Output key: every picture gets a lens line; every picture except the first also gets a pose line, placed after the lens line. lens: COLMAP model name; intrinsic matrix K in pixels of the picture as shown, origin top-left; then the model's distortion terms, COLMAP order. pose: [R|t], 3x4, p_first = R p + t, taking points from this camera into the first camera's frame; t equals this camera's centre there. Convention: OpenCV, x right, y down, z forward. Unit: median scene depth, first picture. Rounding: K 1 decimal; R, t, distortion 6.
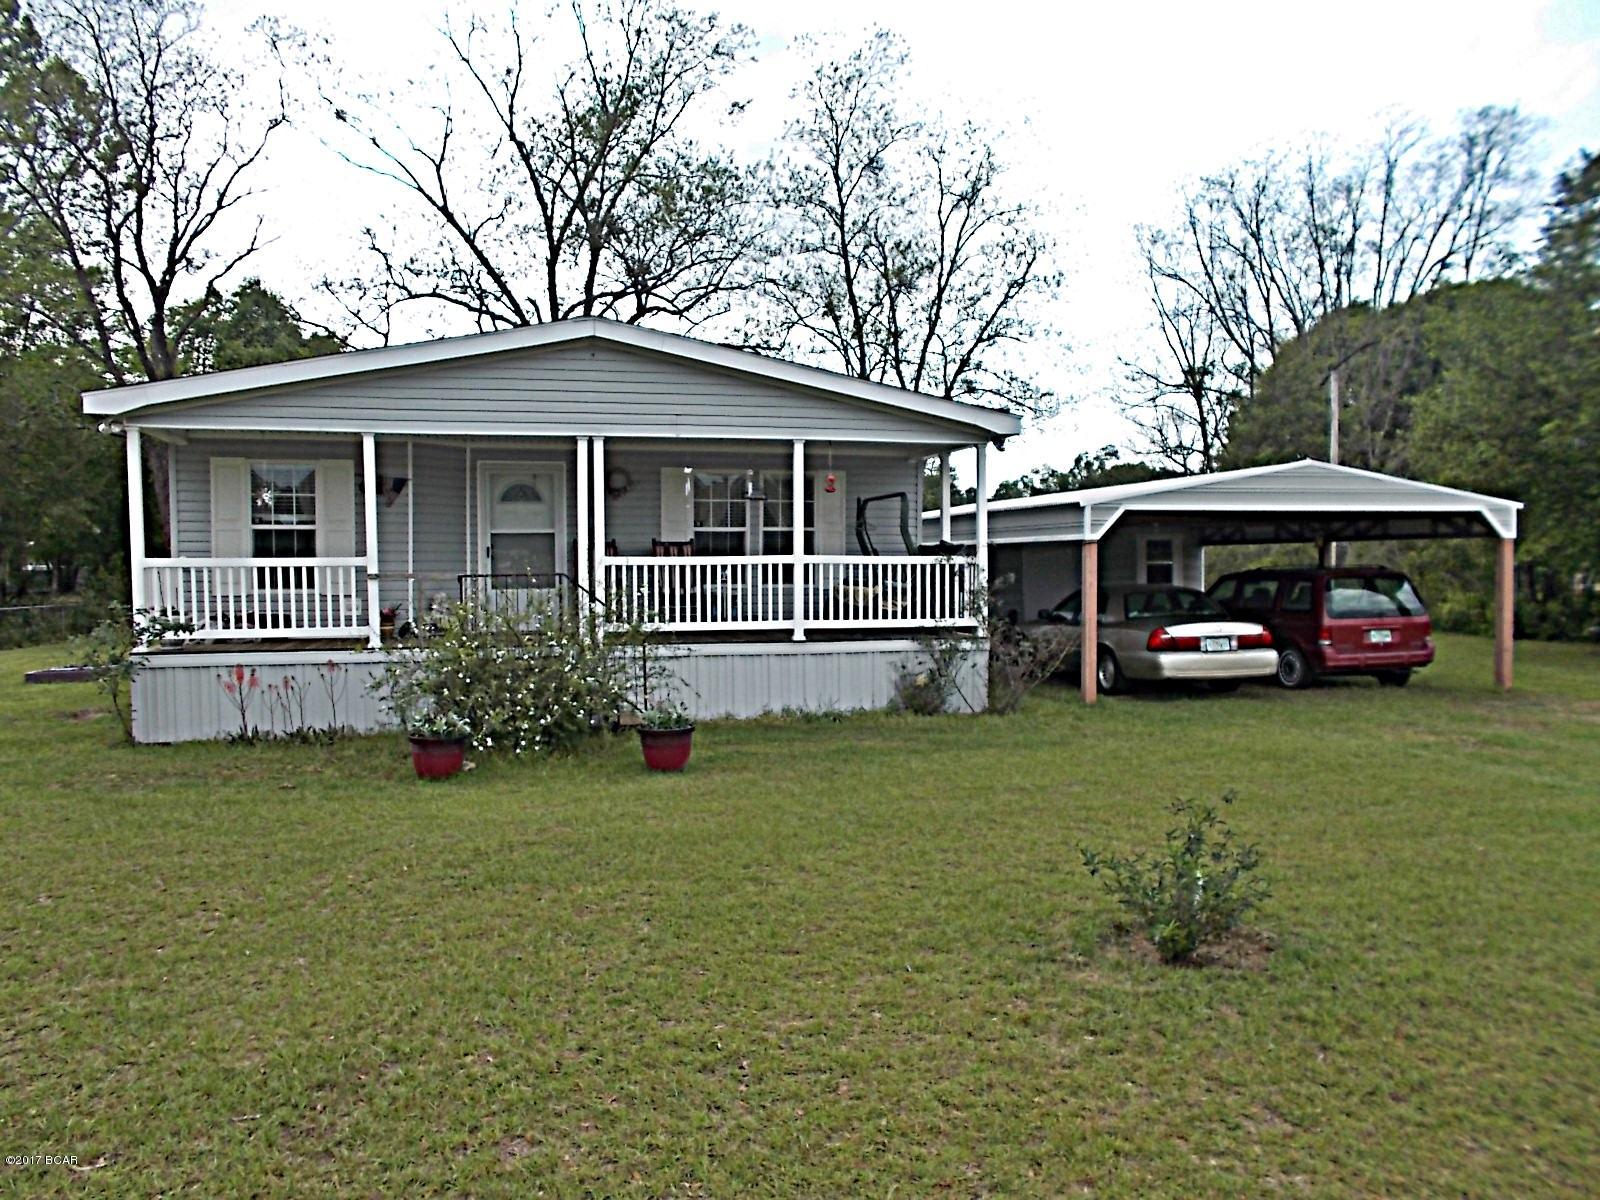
lens RADIAL K [[1210.2, 0, 807.2], [0, 1210.2, 599.7], [0, 0, 1]] dist [0.042195, 0.009392]
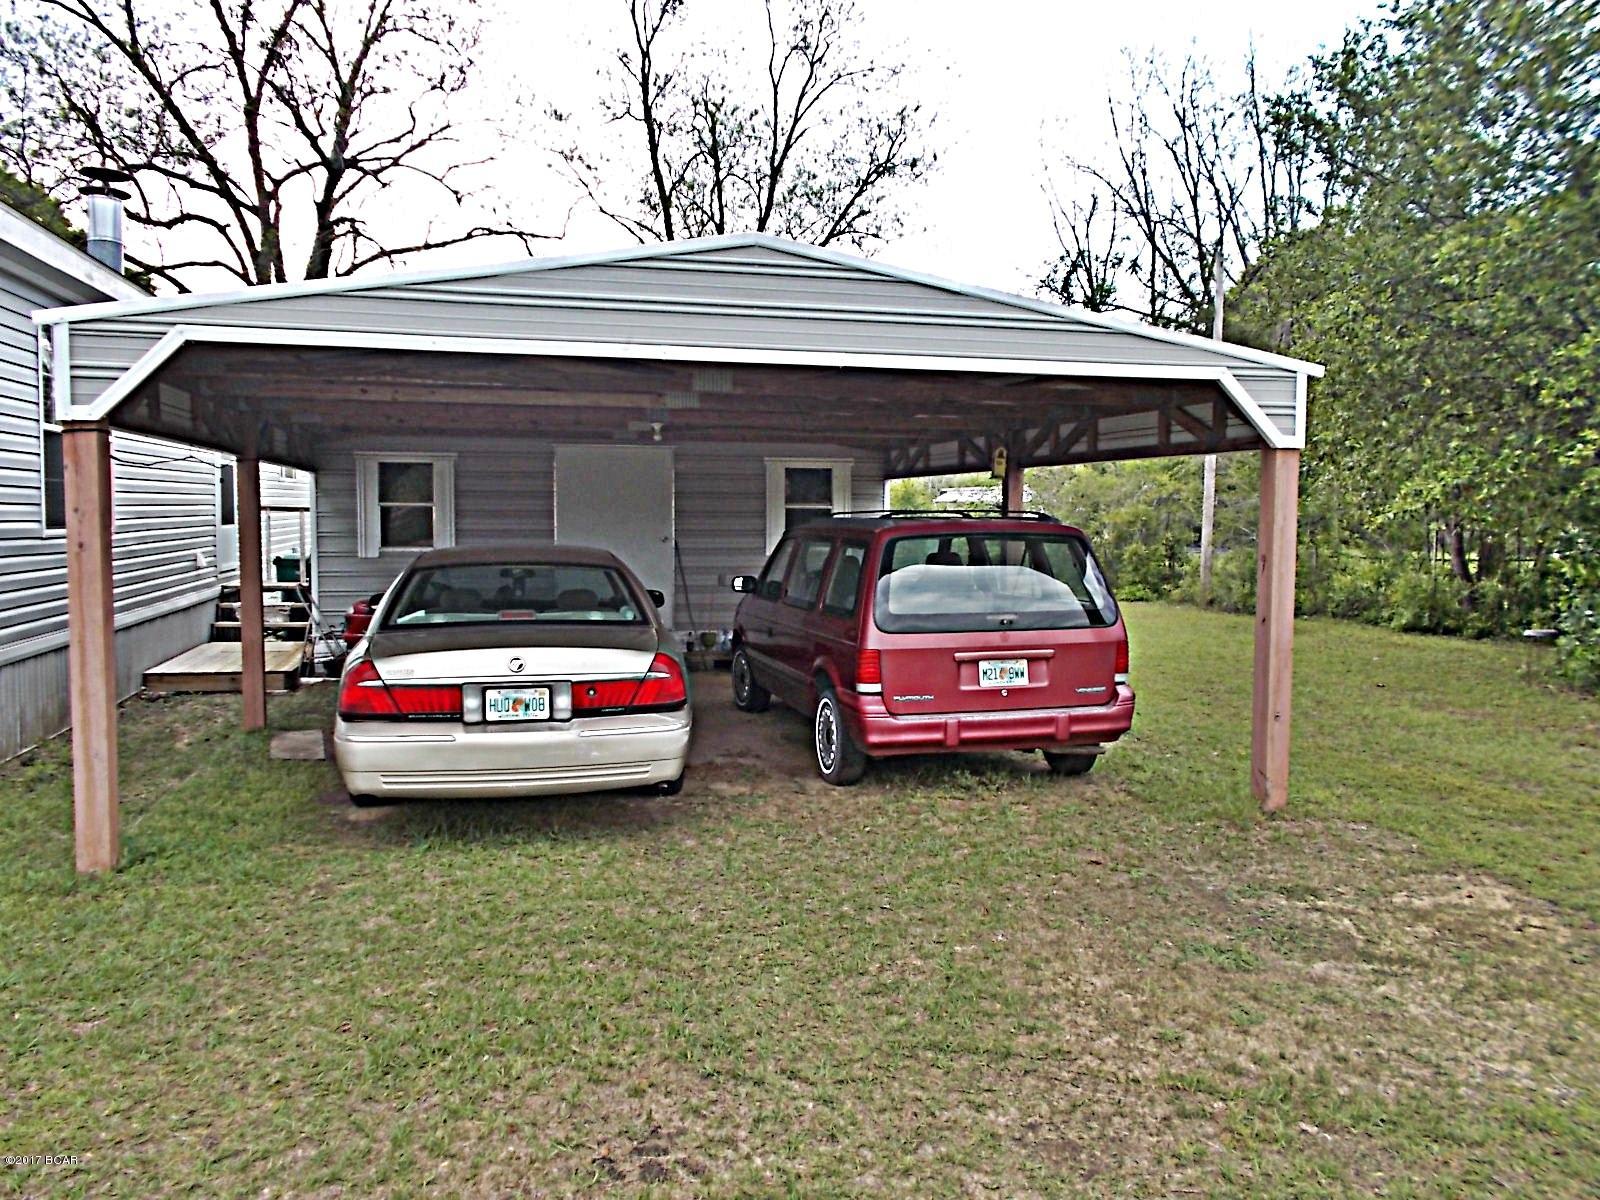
lens RADIAL K [[1210.2, 0, 793.1], [0, 1210.2, 603.2], [0, 0, 1]] dist [0.042195, 0.009392]
pose [[0.999863, 0.015641, -0.005489, 0.396195], [-0.015391, 0.998956, 0.043005, -0.012913], [0.006156, -0.042915, 0.999060, 0.566525]]
